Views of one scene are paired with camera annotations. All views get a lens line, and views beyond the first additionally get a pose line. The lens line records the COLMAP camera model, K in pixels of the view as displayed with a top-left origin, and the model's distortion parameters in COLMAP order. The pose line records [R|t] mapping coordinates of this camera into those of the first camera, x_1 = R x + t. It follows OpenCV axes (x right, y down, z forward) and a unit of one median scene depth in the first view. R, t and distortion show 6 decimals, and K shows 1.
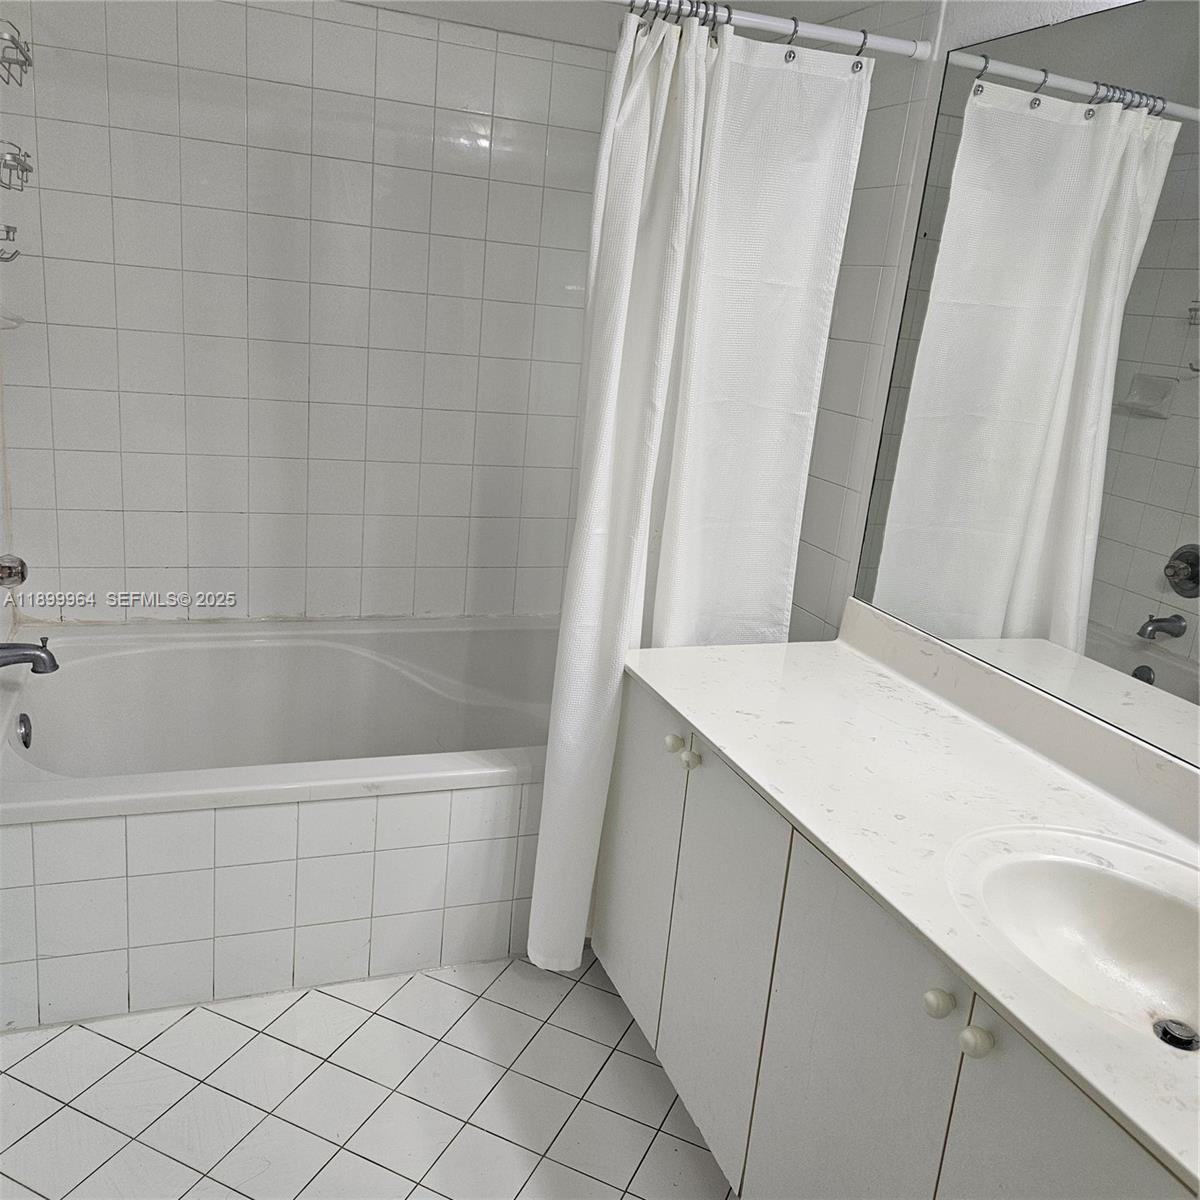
lens RADIAL K [[1098.9, 0, 598.5], [0, 1098.9, 582.5], [0, 0, 1]] dist [0.275415, -0.380028]
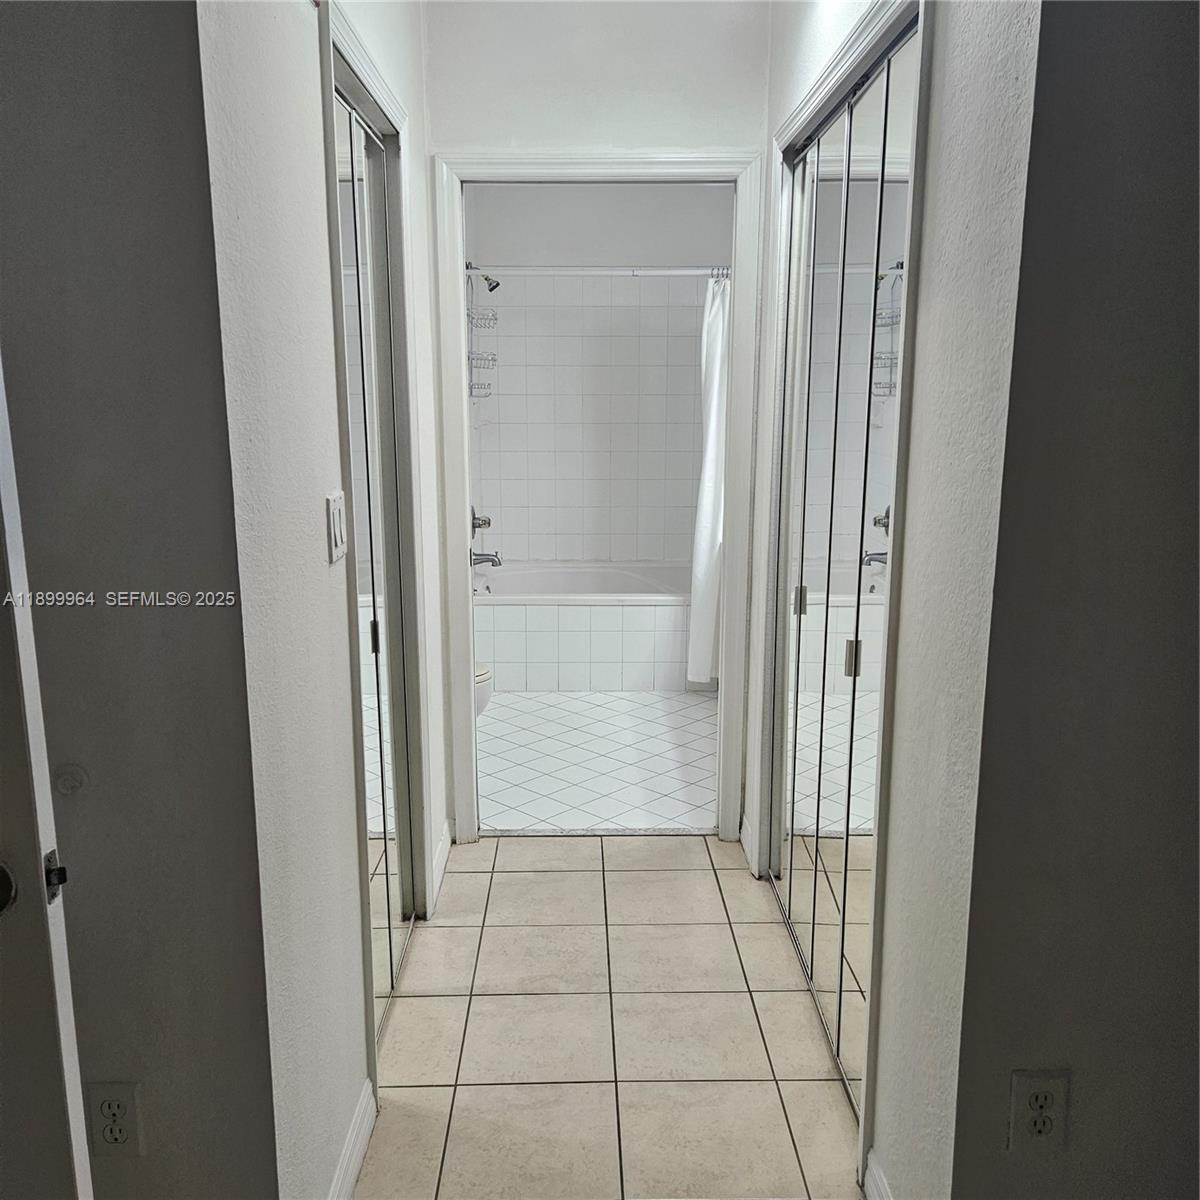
lens RADIAL K [[1098.9, 0, 598.5], [0, 1098.9, 582.5], [0, 0, 1]] dist [0.275415, -0.380028]
pose [[0.940457, -0.017636, -0.339454, 0.522485], [-0.009276, 0.996950, -0.077494, 0.309646], [0.339785, 0.076028, 0.937425, -1.136171]]
